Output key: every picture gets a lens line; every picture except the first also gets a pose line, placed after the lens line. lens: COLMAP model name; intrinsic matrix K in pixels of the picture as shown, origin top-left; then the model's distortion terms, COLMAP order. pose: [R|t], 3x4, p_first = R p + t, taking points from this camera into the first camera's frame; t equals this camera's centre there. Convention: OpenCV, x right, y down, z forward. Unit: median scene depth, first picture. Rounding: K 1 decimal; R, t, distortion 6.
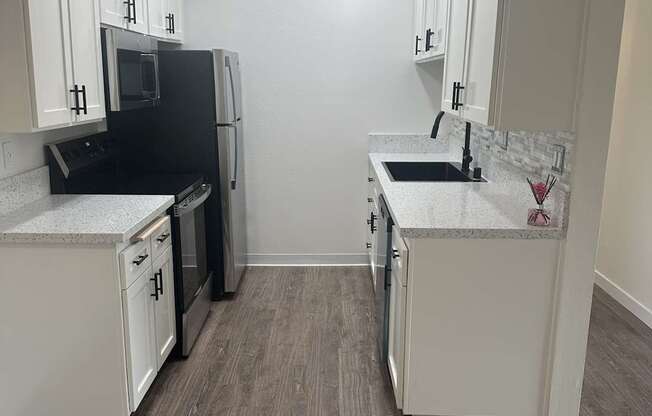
lens RADIAL K [[586.9, 0, 326.0], [0, 586.9, 208.0], [0, 0, 1]] dist [0.000279, 0.000140]
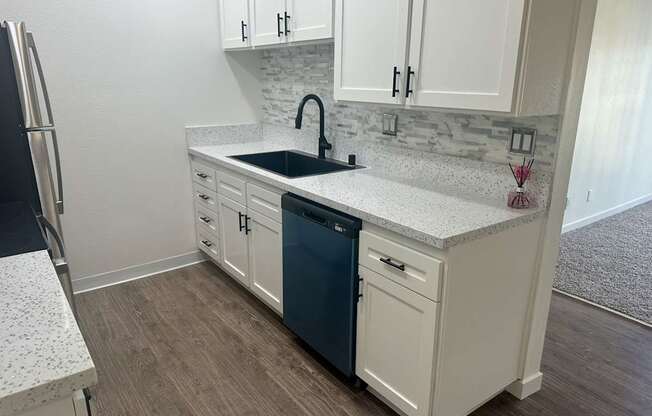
lens RADIAL K [[450.2, 0, 326.0], [0, 450.2, 208.0], [0, 0, 1]] dist [0.097108, -0.168483]
pose [[0.798800, -0.169591, 0.577198, -0.240128], [0.127784, 0.985380, 0.112679, -0.066777], [-0.587869, -0.016251, 0.808793, 0.354536]]
